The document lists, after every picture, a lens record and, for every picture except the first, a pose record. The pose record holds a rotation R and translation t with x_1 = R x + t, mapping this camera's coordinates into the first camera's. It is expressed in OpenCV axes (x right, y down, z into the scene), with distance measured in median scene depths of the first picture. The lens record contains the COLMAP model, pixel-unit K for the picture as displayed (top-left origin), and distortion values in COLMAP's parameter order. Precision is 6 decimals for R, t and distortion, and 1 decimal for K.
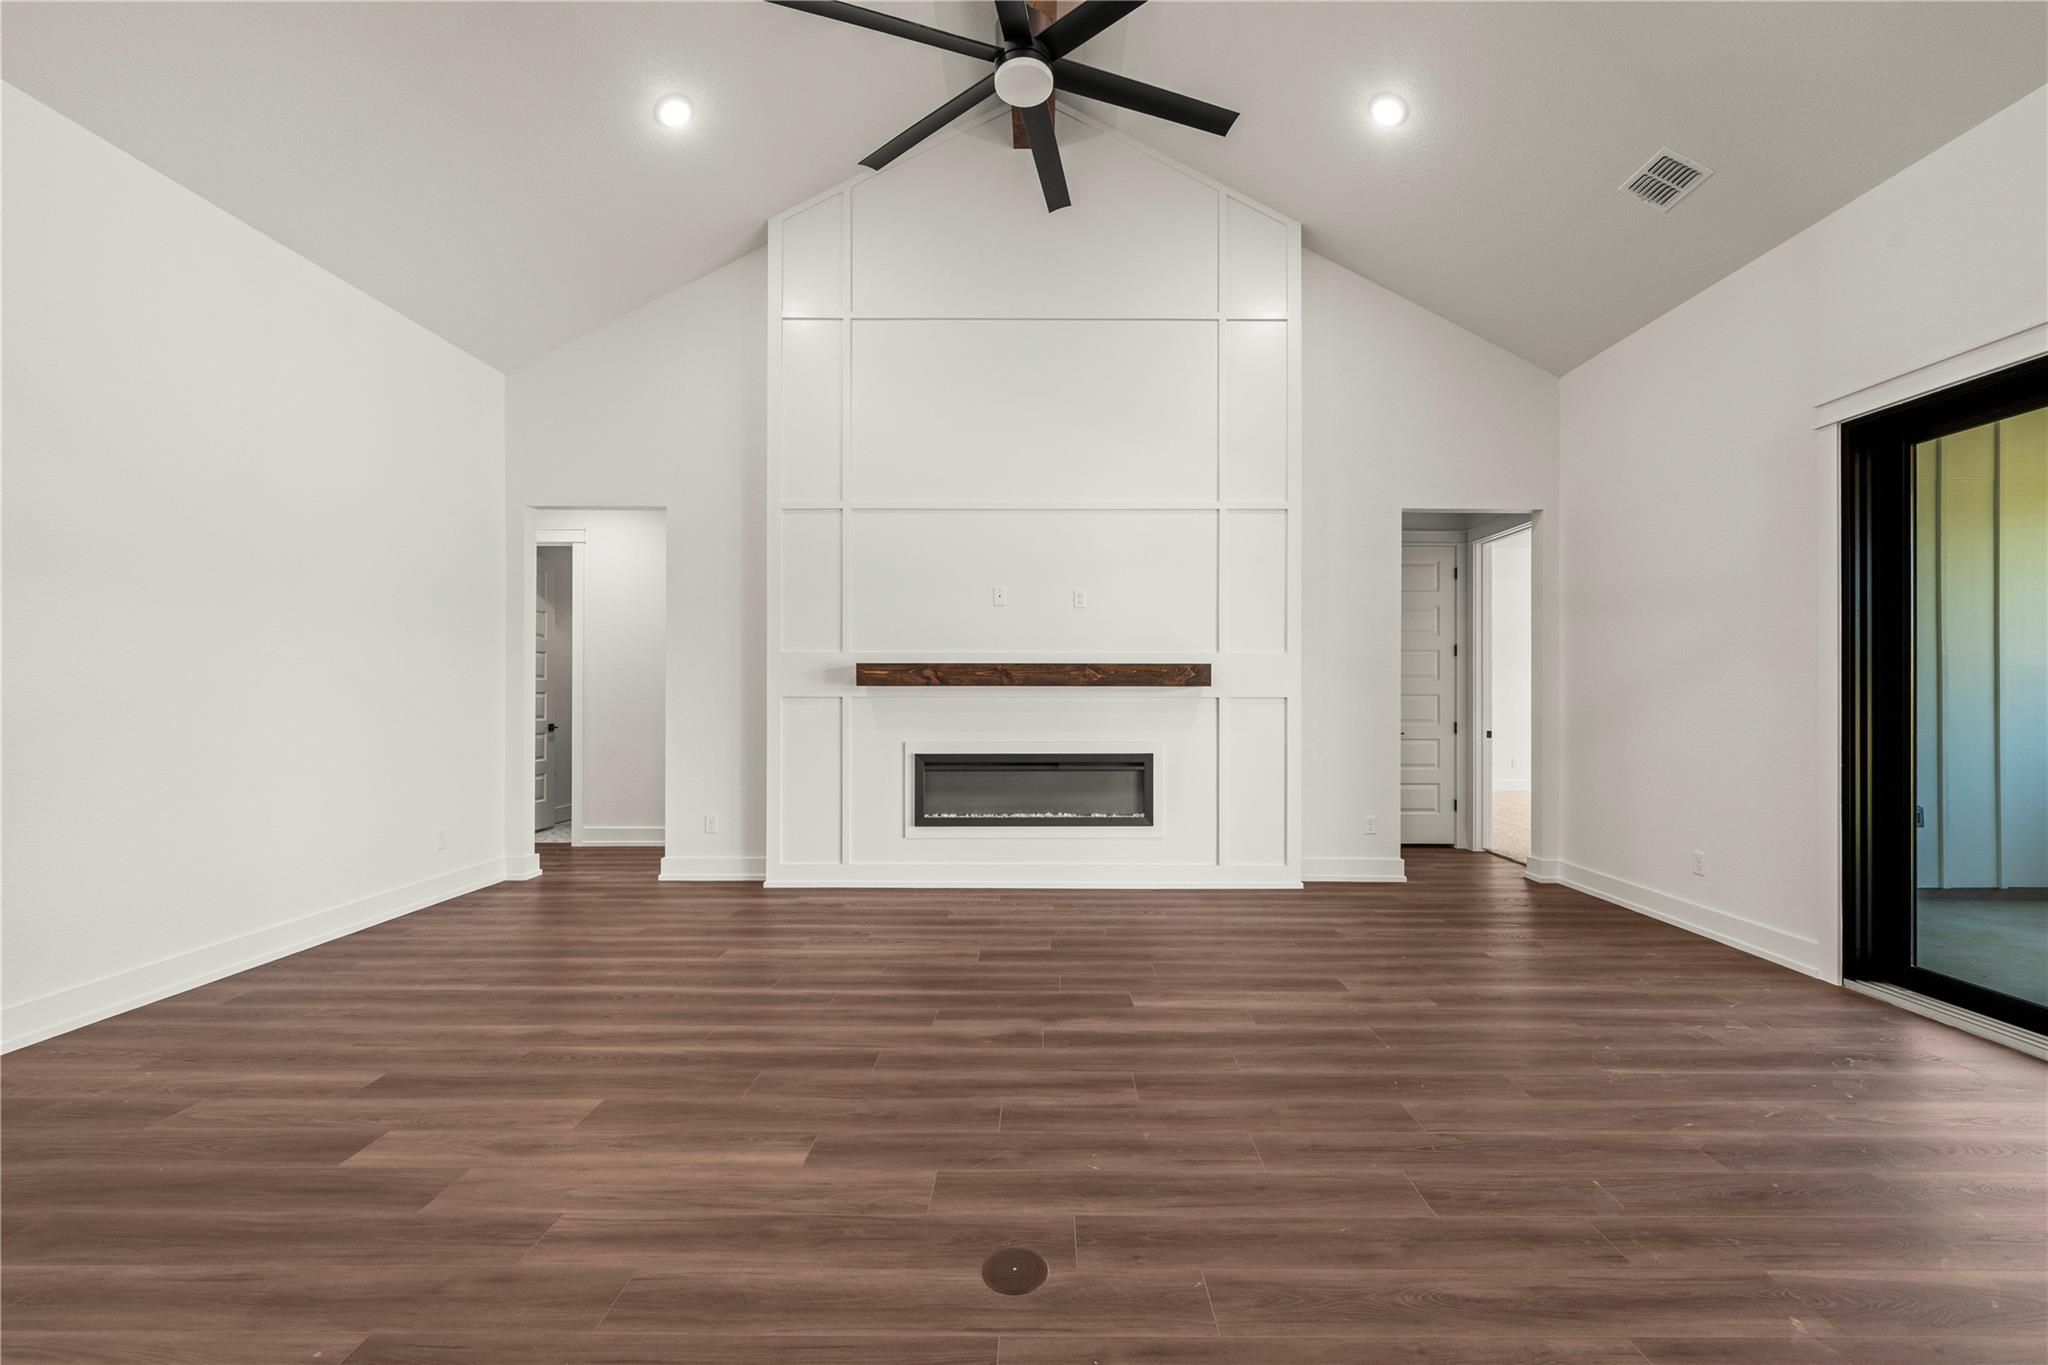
lens RADIAL K [[812.4, 0, 1042.0], [0, 812.4, 693.1], [0, 0, 1]] dist [-0.000898, -0.000125]
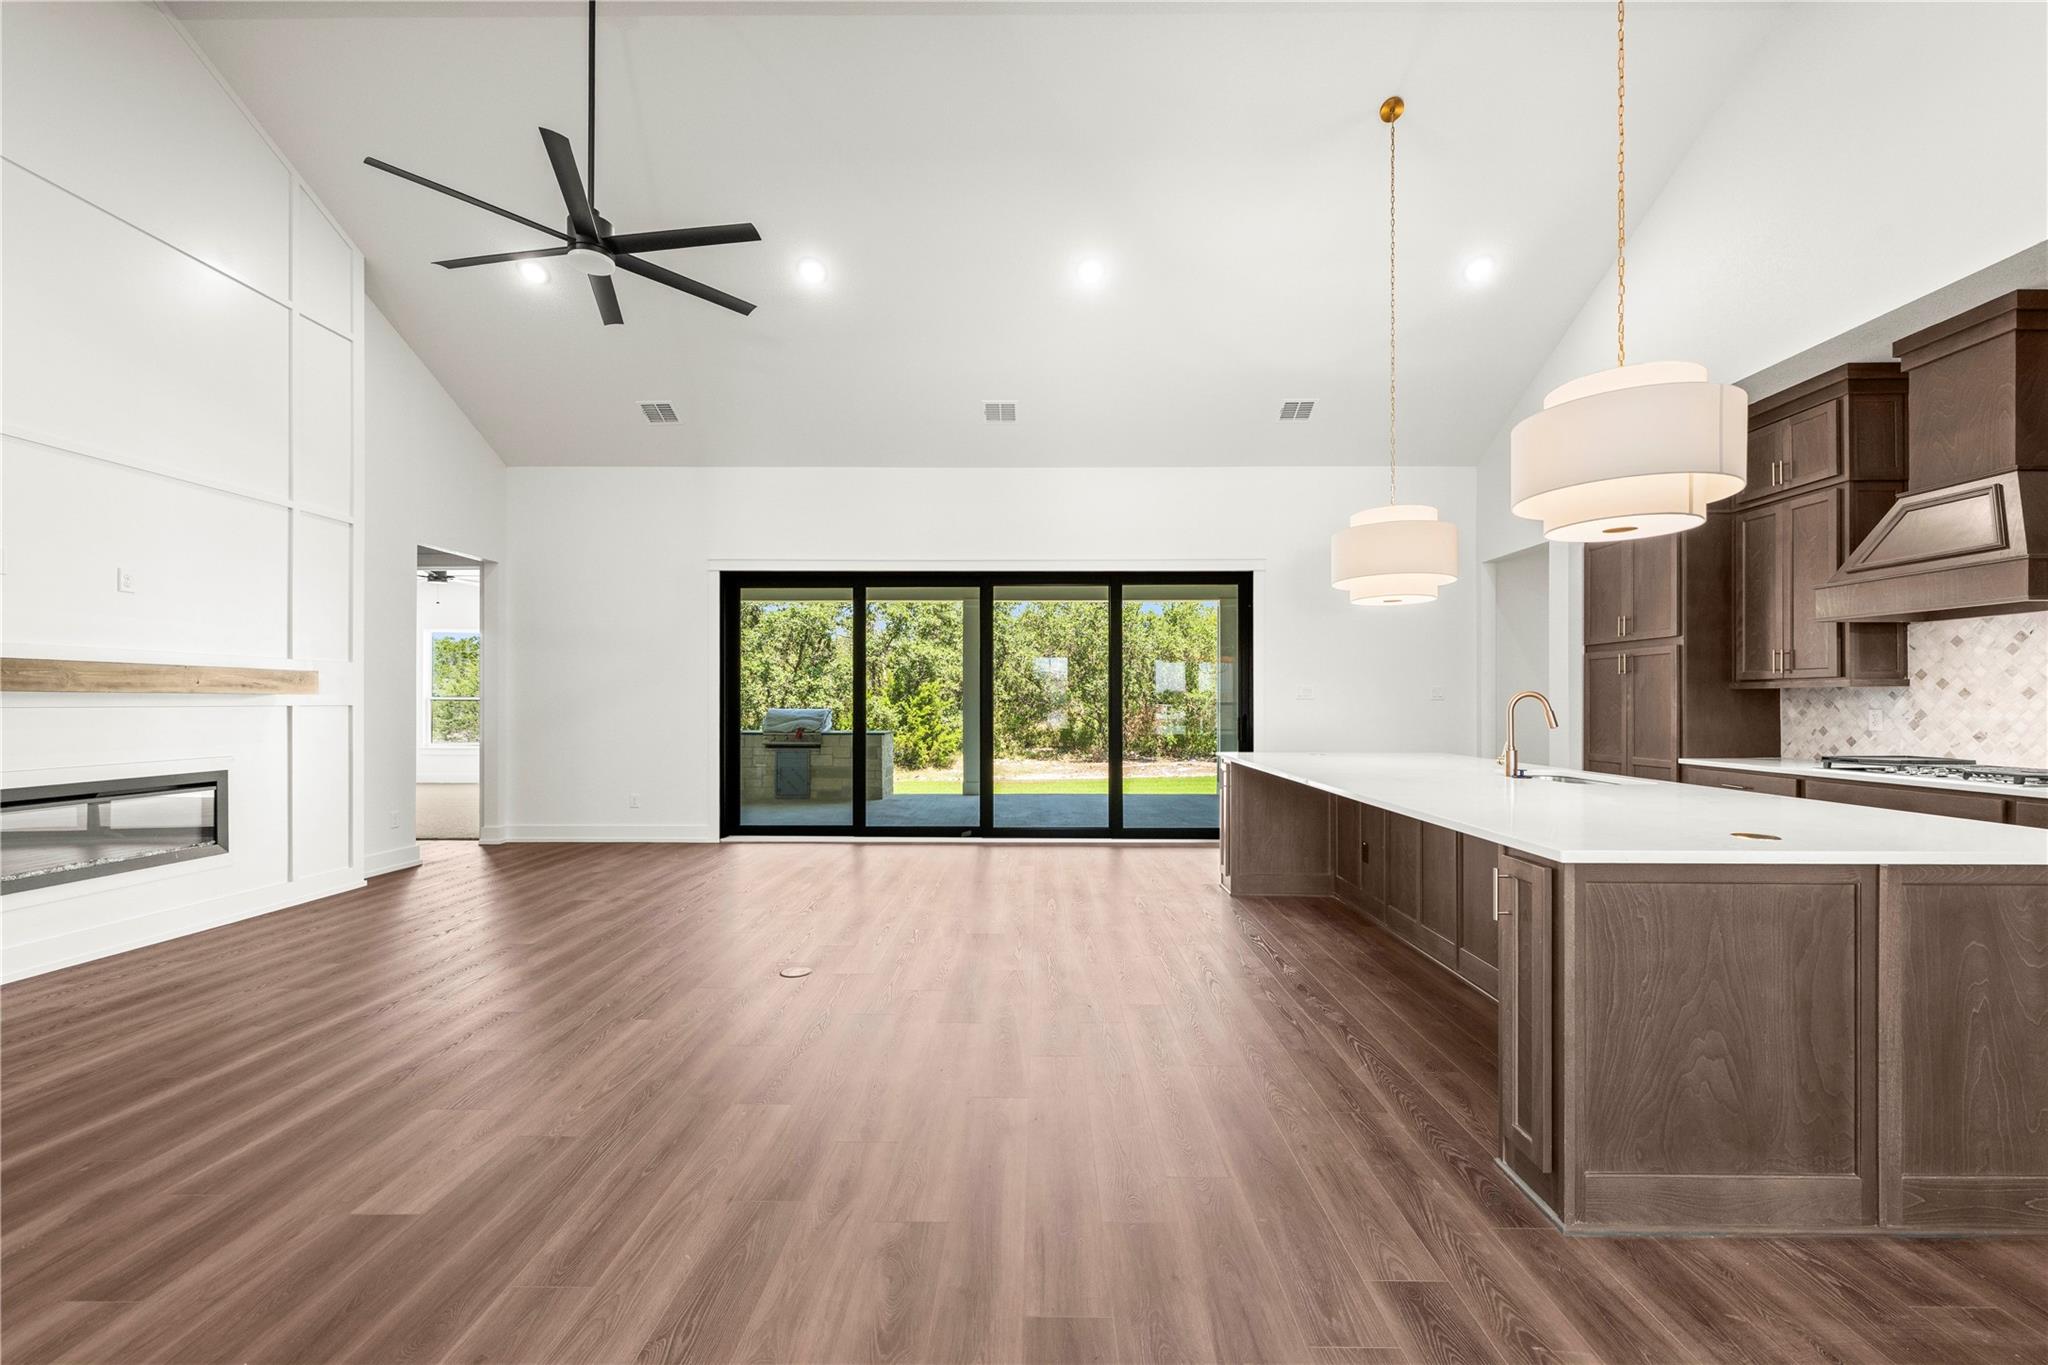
lens RADIAL K [[813.9, 0, 1032.3], [0, 813.9, 701.1], [0, 0, 1]] dist [0.000965, -0.000450]
pose [[0.009959, 0.000849, 0.999950, -0.768349], [-0.002123, 0.999997, -0.000828, -0.001294], [-0.999948, -0.002114, 0.009960, 0.126688]]
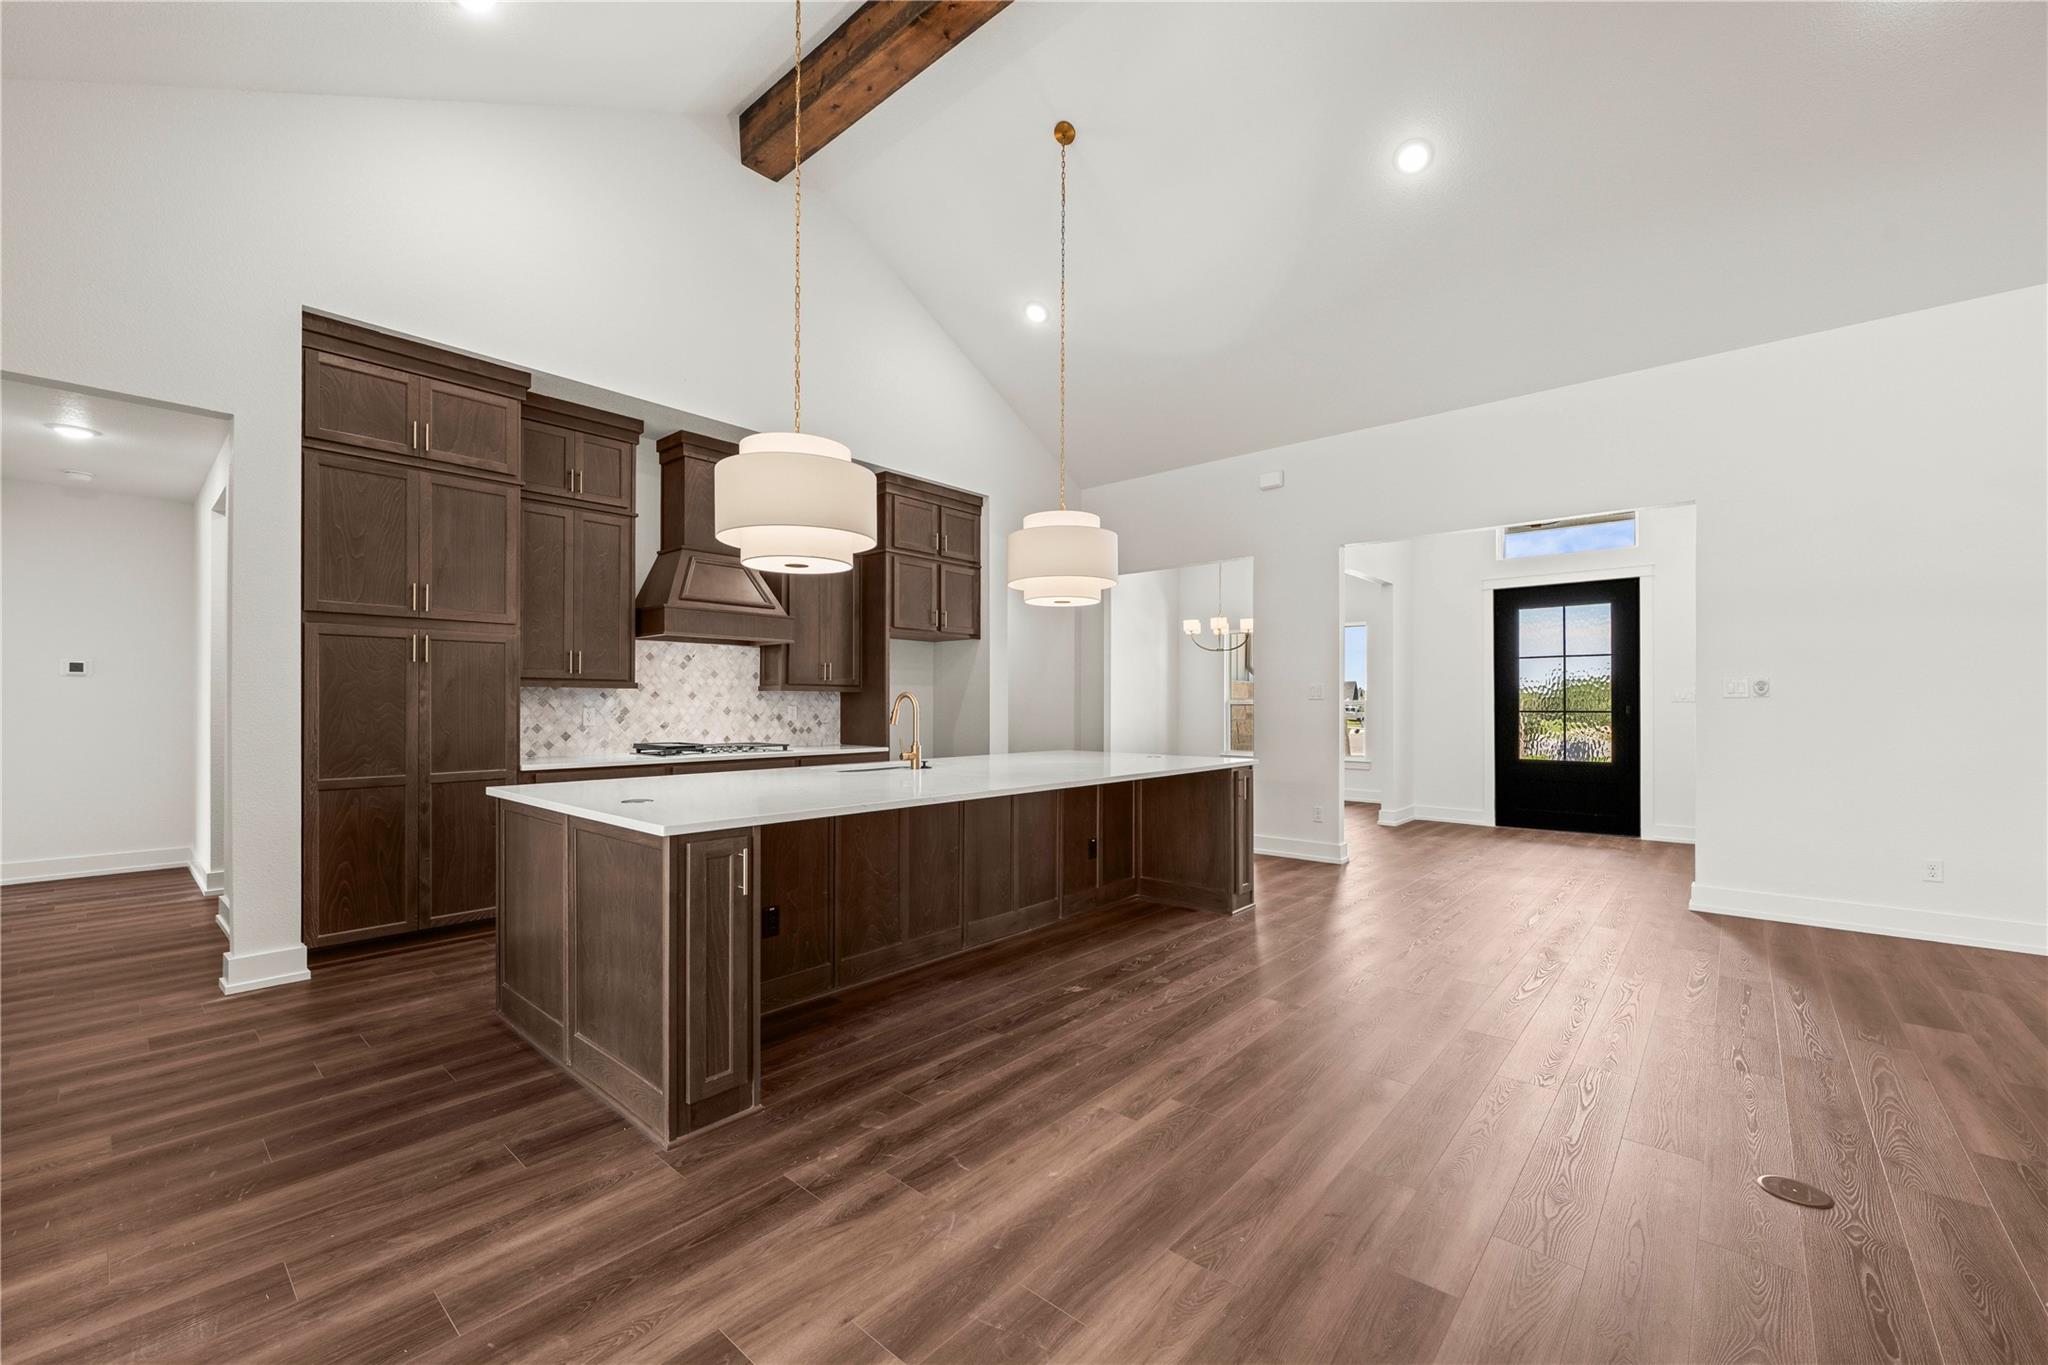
lens RADIAL K [[813.9, 0, 1032.3], [0, 813.9, 701.1], [0, 0, 1]] dist [0.000965, -0.000450]
pose [[-0.655726, -0.004958, -0.754982, 0.567374], [-0.001893, 0.999986, -0.004922, 0.001084], [0.754996, -0.001798, -0.655727, 0.333343]]
